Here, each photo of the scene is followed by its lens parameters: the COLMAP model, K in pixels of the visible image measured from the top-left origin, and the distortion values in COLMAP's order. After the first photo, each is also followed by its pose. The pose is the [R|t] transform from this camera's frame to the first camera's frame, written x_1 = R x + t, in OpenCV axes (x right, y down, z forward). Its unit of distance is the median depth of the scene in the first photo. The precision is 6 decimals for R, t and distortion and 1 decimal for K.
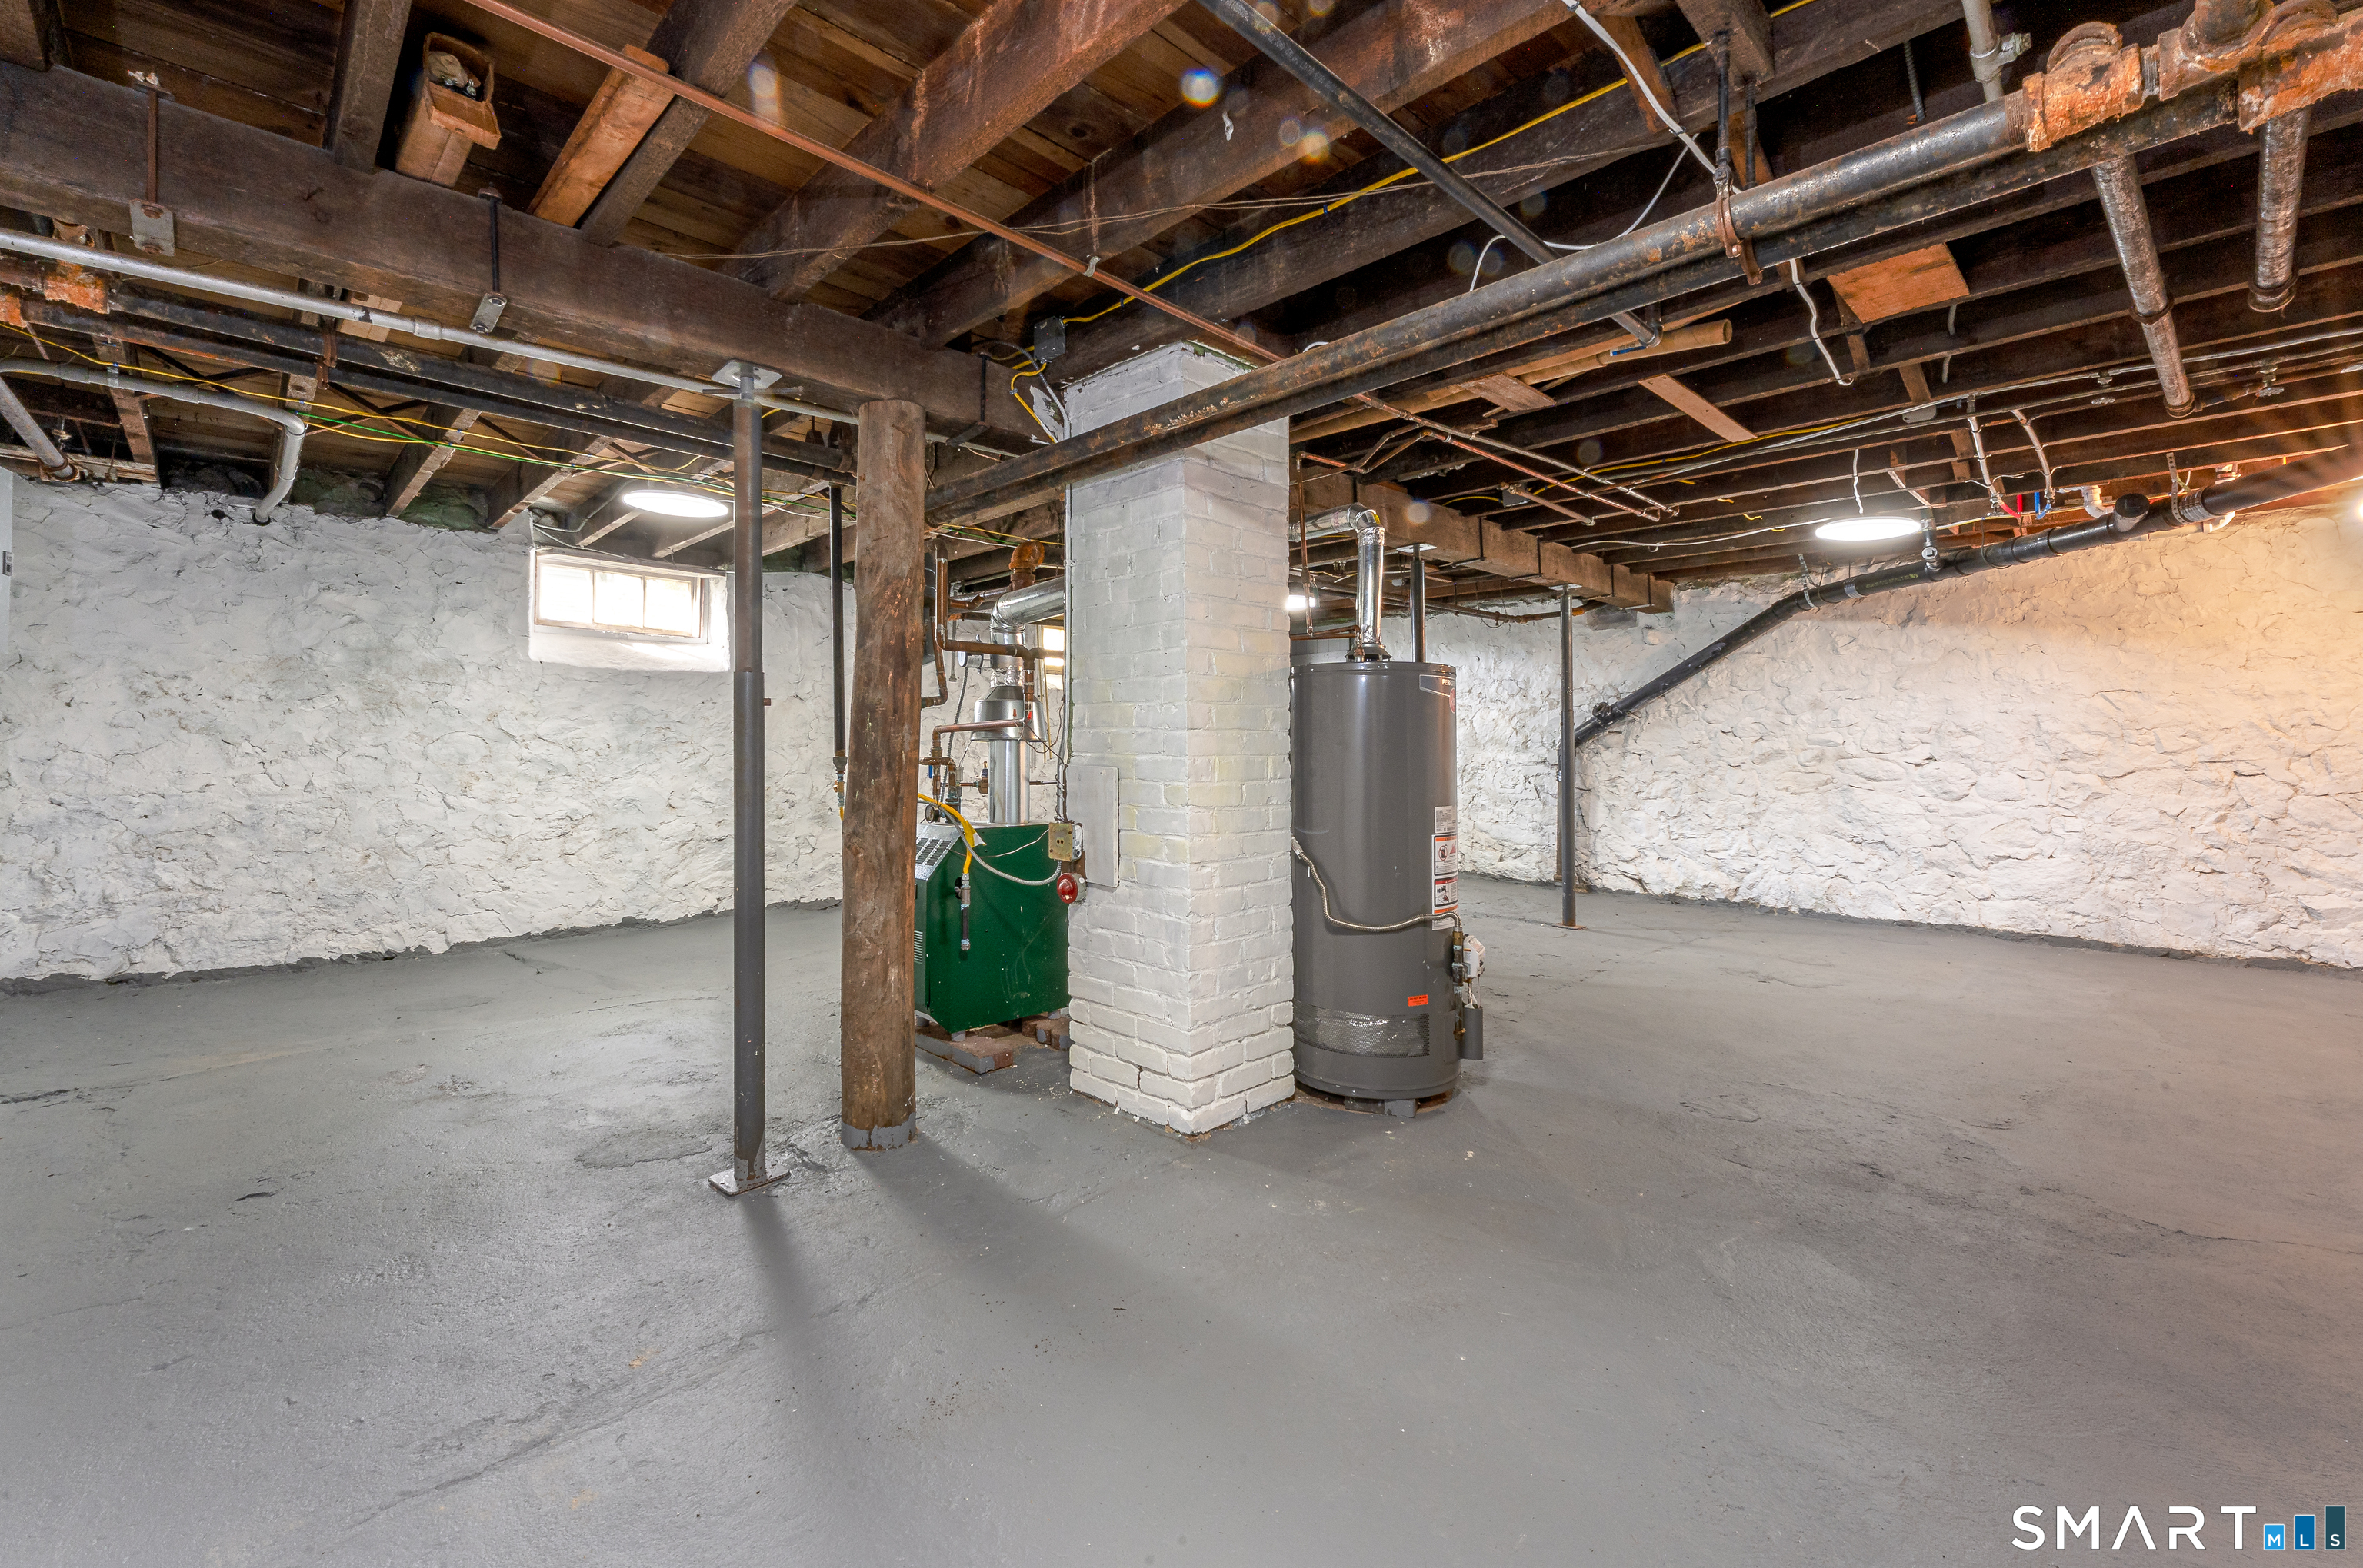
lens RADIAL K [[965.8, 0, 1178.9], [0, 965.8, 748.8], [0, 0, 1]] dist [0.000858, 0.000017]
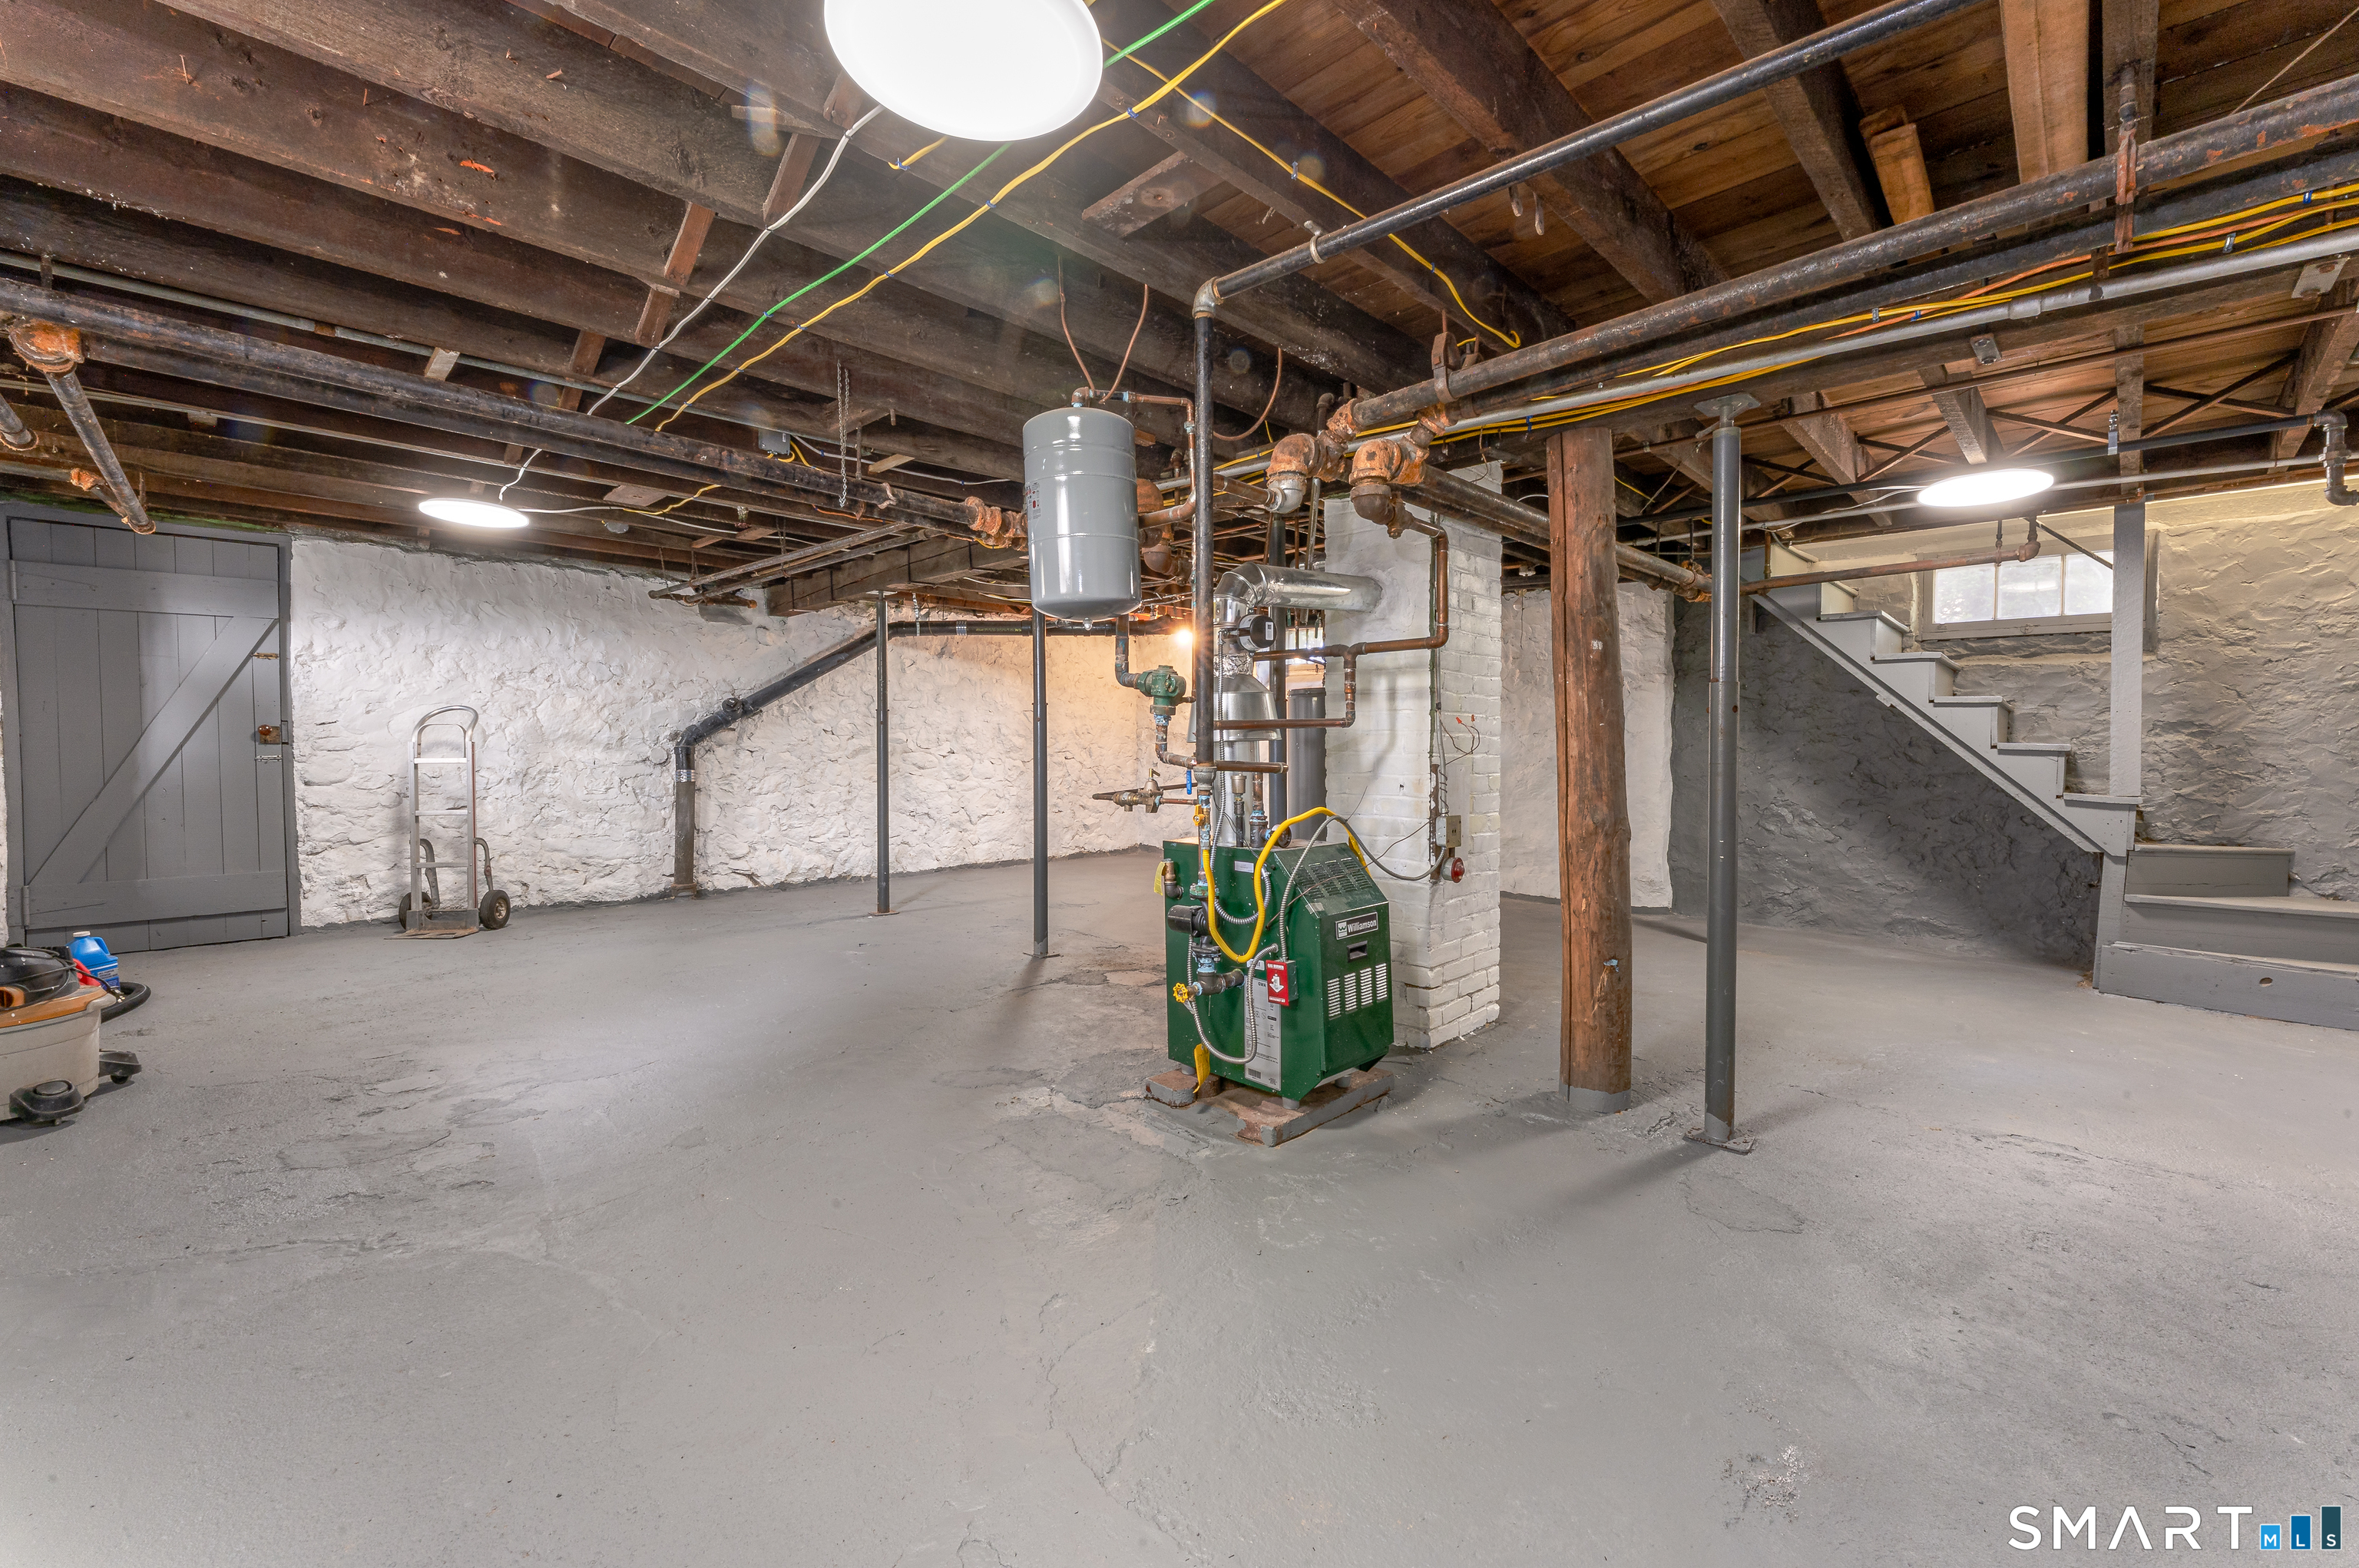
lens RADIAL K [[964.3, 0, 1176.9], [0, 964.3, 748.9], [0, 0, 1]] dist [0.000858, 0.000017]
pose [[-0.013618, -0.008685, 0.999870, -0.553589], [-0.000758, 0.999962, 0.008676, -0.006005], [-0.999907, -0.000640, -0.013624, 0.575003]]
